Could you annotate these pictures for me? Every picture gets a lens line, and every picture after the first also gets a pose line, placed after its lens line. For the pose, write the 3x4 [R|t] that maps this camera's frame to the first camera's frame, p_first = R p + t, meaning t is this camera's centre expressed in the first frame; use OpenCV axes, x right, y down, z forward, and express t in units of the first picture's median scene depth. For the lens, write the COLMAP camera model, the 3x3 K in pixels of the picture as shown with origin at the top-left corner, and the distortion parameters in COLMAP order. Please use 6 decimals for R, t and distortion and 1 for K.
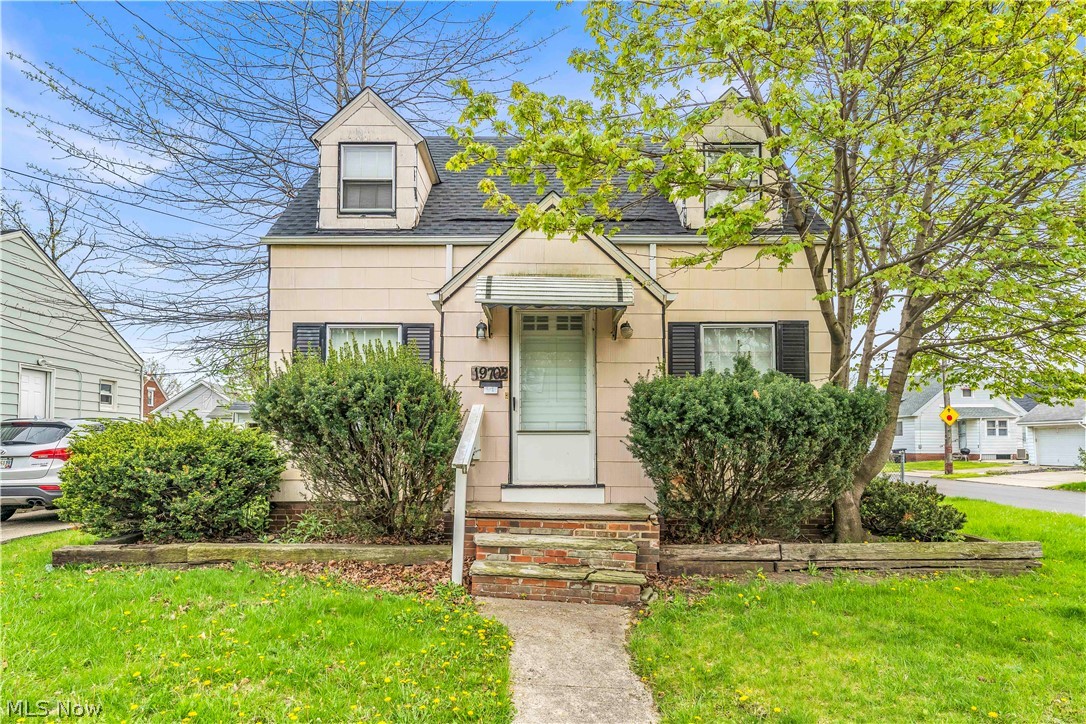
lens RADIAL K [[629.8, 0, 542.1], [0, 629.8, 411.5], [0, 0, 1]] dist [0.000576, -0.000085]
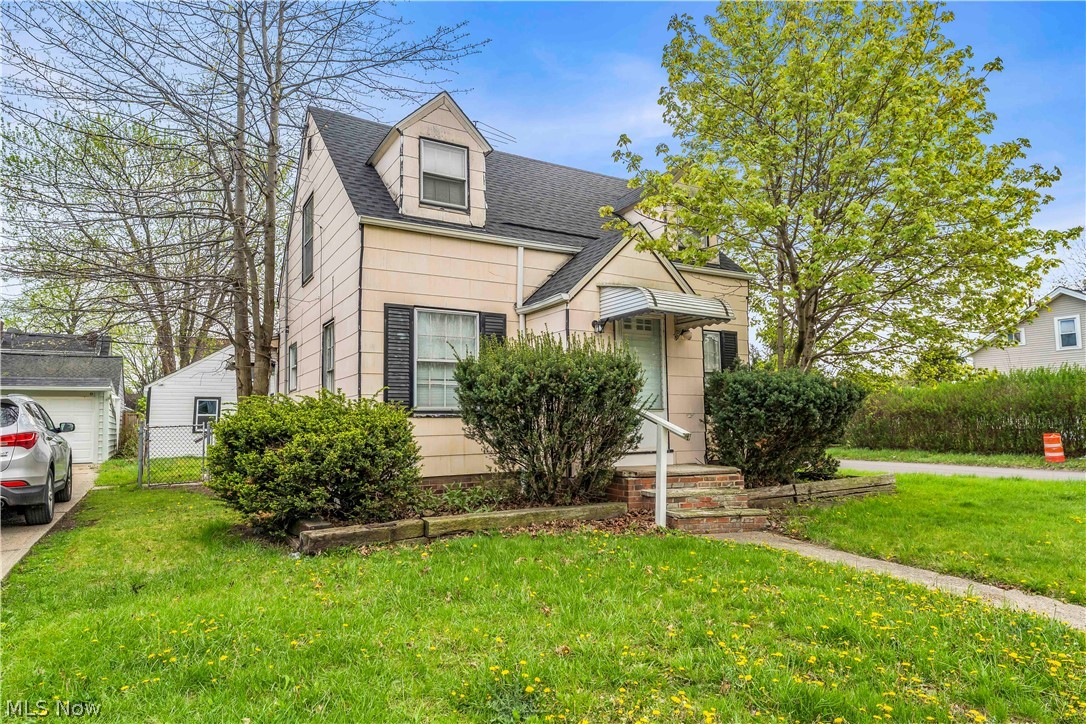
lens RADIAL K [[627.3, 0, 543.0], [0, 627.3, 362.0], [0, 0, 1]] dist [0.000969, -0.000219]
pose [[0.864888, 0.035818, 0.500685, -0.678034], [-0.012403, 0.998671, -0.050017, 0.001517], [-0.501811, 0.037049, 0.864183, -0.000585]]
